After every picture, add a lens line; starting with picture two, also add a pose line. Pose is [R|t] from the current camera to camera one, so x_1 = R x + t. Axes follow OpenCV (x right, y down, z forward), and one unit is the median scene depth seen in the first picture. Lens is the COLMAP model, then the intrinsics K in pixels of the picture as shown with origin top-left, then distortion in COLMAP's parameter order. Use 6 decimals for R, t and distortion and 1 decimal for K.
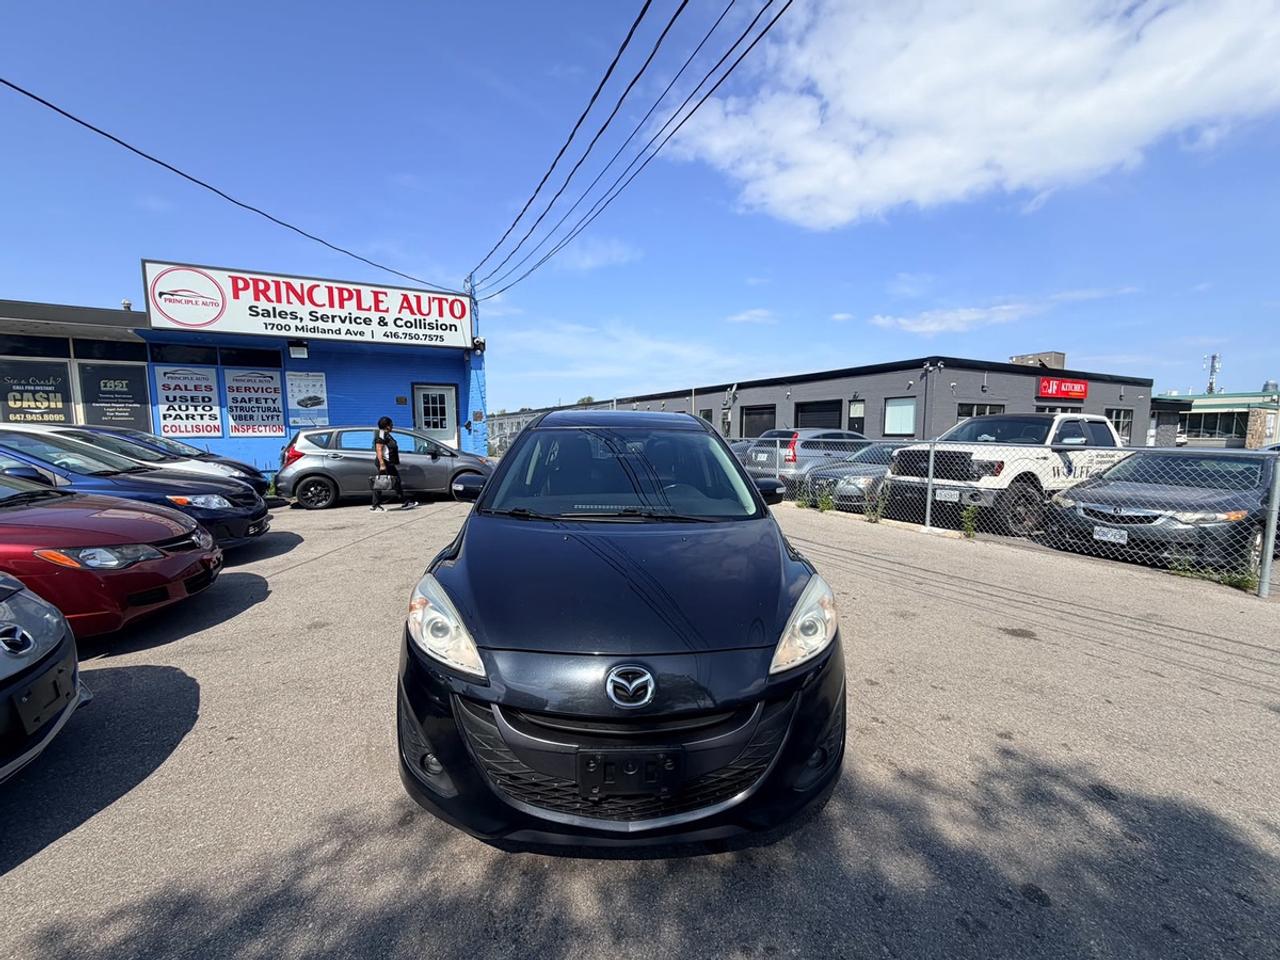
lens RADIAL K [[507.7, 0, 638.7], [0, 507.7, 478.5], [0, 0, 1]] dist [-0.000051, -0.000203]
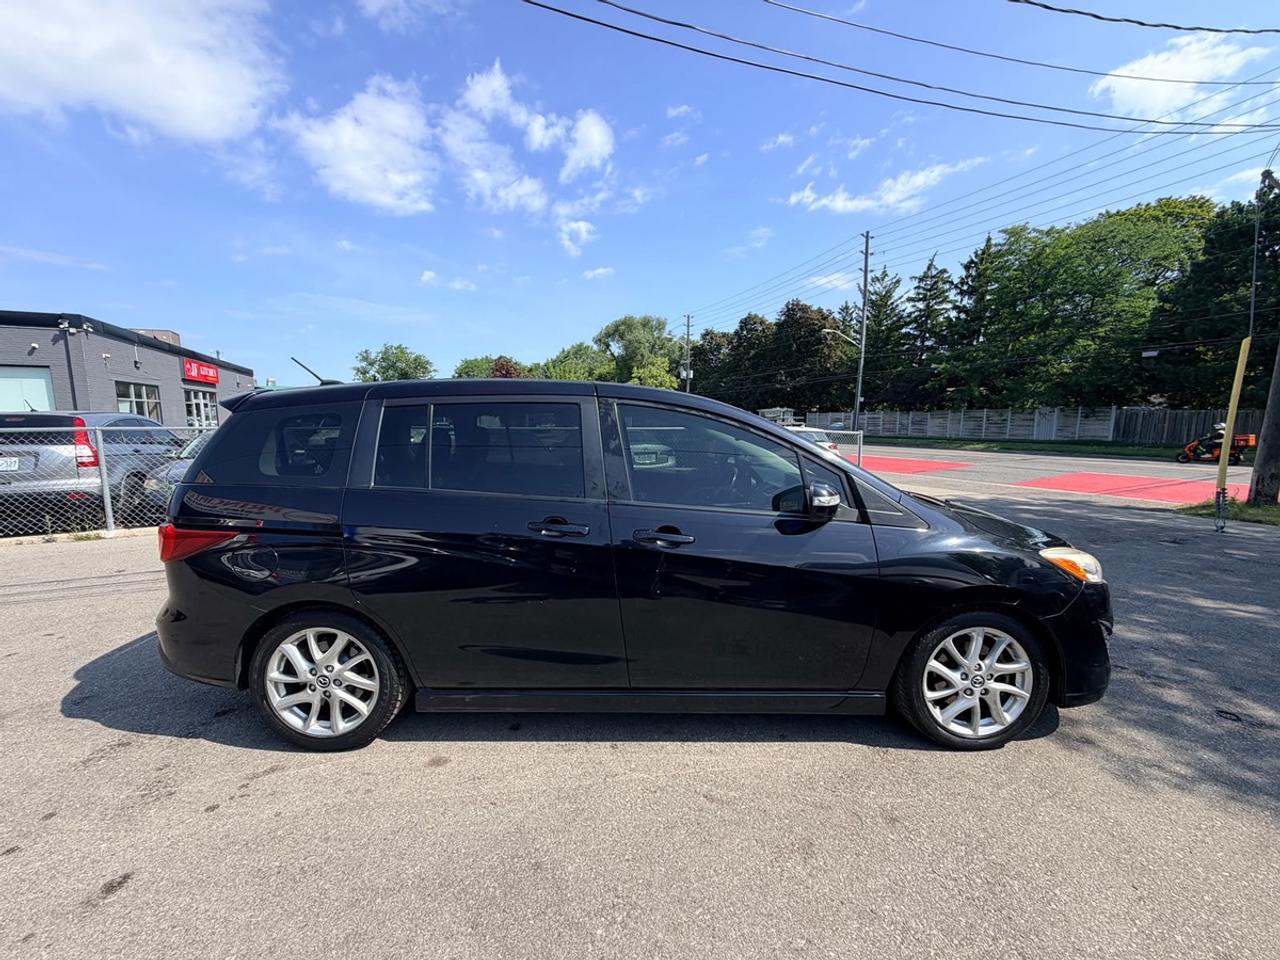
lens RADIAL K [[507.7, 0, 632.0], [0, 507.7, 483.5], [0, 0, 1]] dist [-0.000051, -0.000203]
pose [[0.040226, -0.129793, 0.990725, -0.278532], [0.091753, 0.987818, 0.125687, -0.030192], [-0.994969, 0.085847, 0.051645, 0.334636]]
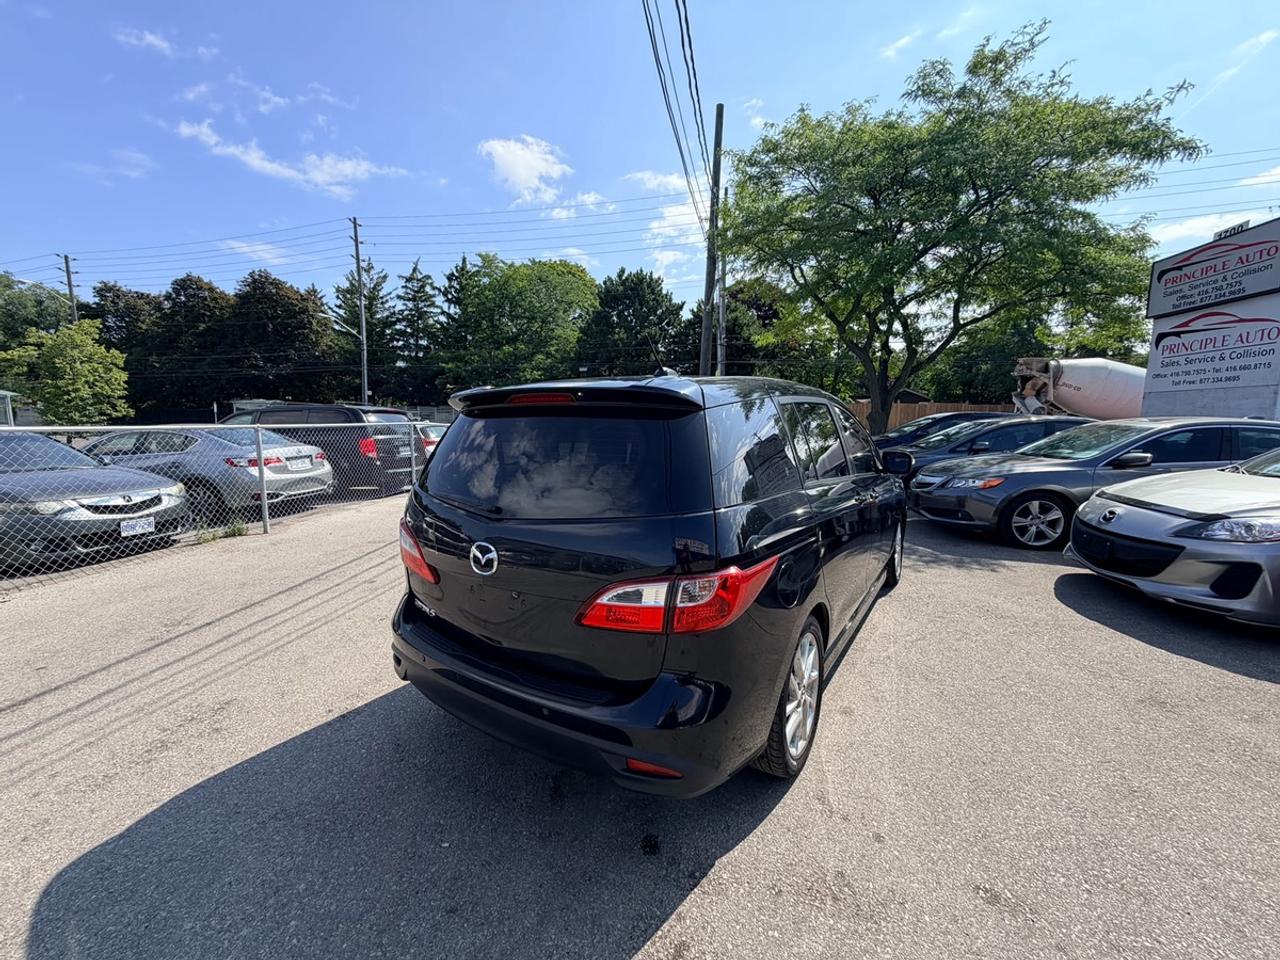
lens RADIAL K [[507.7, 0, 639.6], [0, 507.7, 493.2], [0, 0, 1]] dist [-0.000051, -0.000203]
pose [[-0.803992, -0.098189, 0.586477, -0.153579], [0.047264, 0.972601, 0.227627, -0.058007], [-0.592758, 0.210730, -0.777323, 0.634227]]
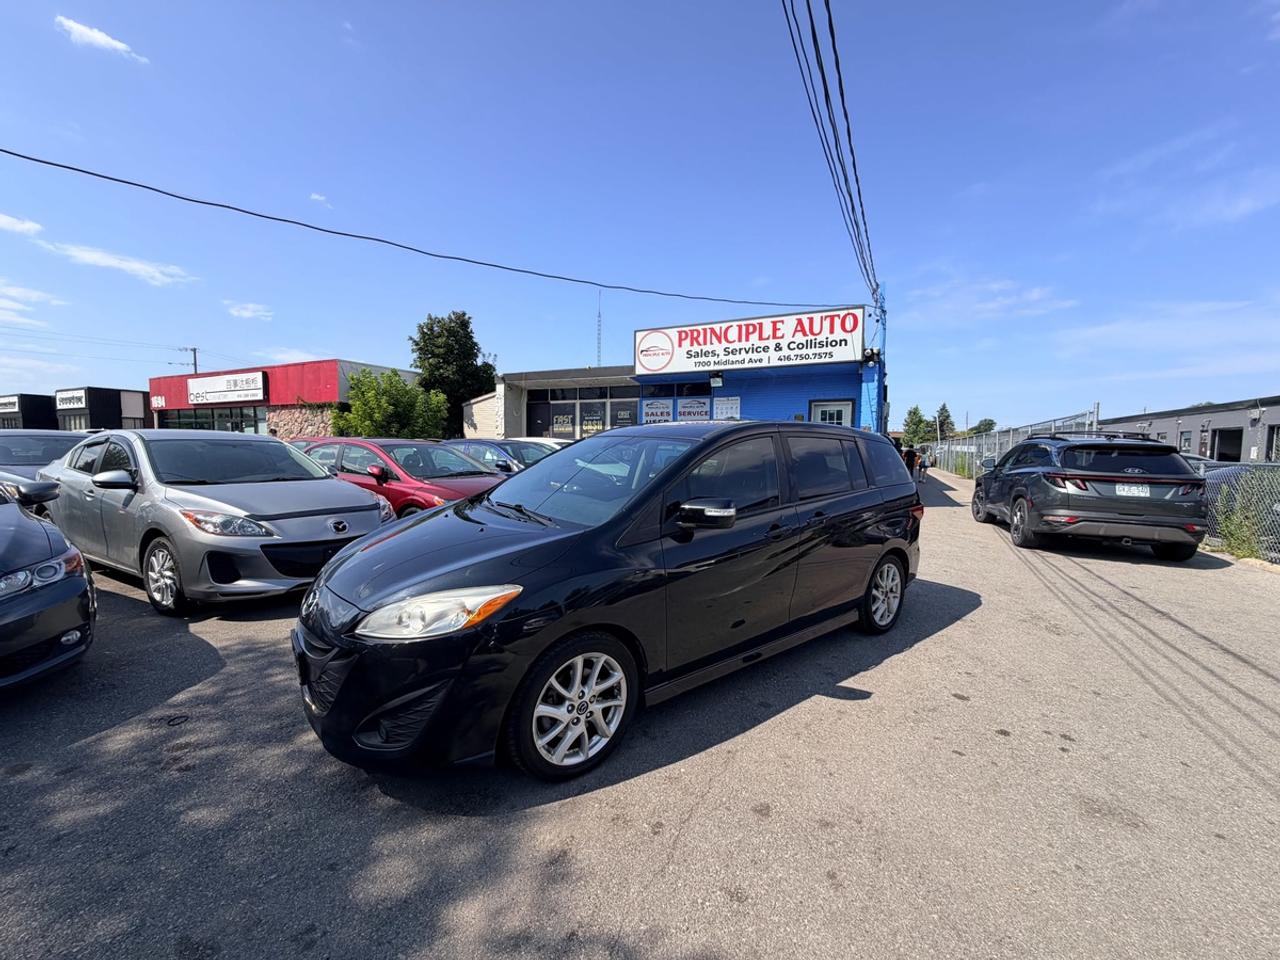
lens RADIAL K [[507.7, 0, 632.2], [0, 507.7, 480.8], [0, 0, 1]] dist [-0.000051, -0.000203]
pose [[0.579723, 0.065585, -0.812170, 0.237224], [-0.090182, 0.995796, 0.016042, -0.007550], [0.809807, 0.063943, 0.583201, 0.116081]]
